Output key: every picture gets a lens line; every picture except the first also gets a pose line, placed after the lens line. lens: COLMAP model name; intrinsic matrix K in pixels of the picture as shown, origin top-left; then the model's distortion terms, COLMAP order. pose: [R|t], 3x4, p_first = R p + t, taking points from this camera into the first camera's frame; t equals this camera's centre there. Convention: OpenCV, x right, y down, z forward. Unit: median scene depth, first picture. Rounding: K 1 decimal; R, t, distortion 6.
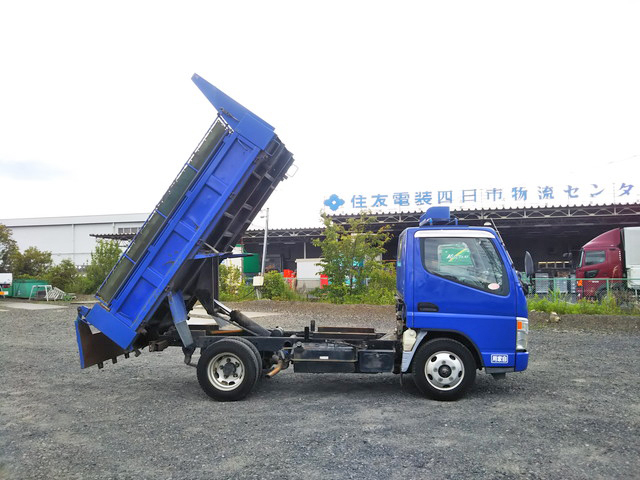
lens RADIAL K [[544.6, 0, 319.8], [0, 544.6, 239.7], [0, 0, 1]] dist [-0.049278, 0.014034]
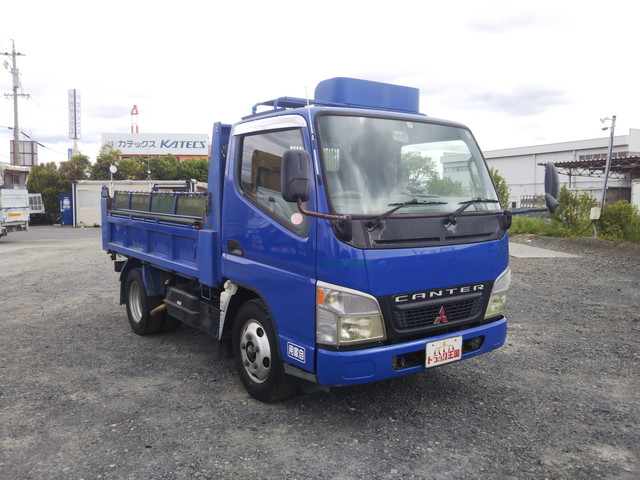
lens RADIAL K [[549.3, 0, 321.7], [0, 549.3, 242.1], [0, 0, 1]] dist [-0.012907, 0.015300]
pose [[0.659191, 0.065070, -0.749155, 0.216647], [0.033133, 0.992768, 0.115384, 0.013549], [0.751245, -0.100882, 0.652268, 0.191290]]
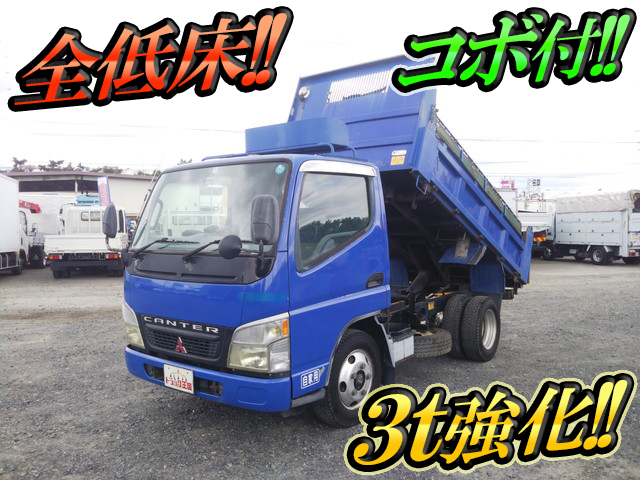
lens RADIAL K [[549.3, 0, 321.8], [0, 549.3, 240.2], [0, 0, 1]] dist [-0.012907, 0.015300]
pose [[-0.537085, 0.033680, -0.842855, 0.243953], [0.051072, 0.998668, 0.007362, 0.022424], [0.841980, -0.039092, -0.538090, 0.463013]]
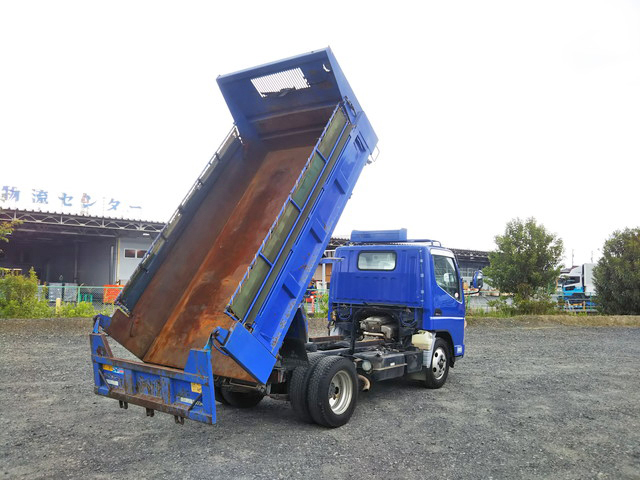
lens RADIAL K [[544.6, 0, 319.8], [0, 544.6, 239.5], [0, 0, 1]] dist [-0.049278, 0.014034]
pose [[0.523633, 0.082485, 0.847941, -0.285716], [-0.069213, 0.996131, -0.054158, 0.013434], [-0.849128, -0.030329, 0.527316, 0.170926]]
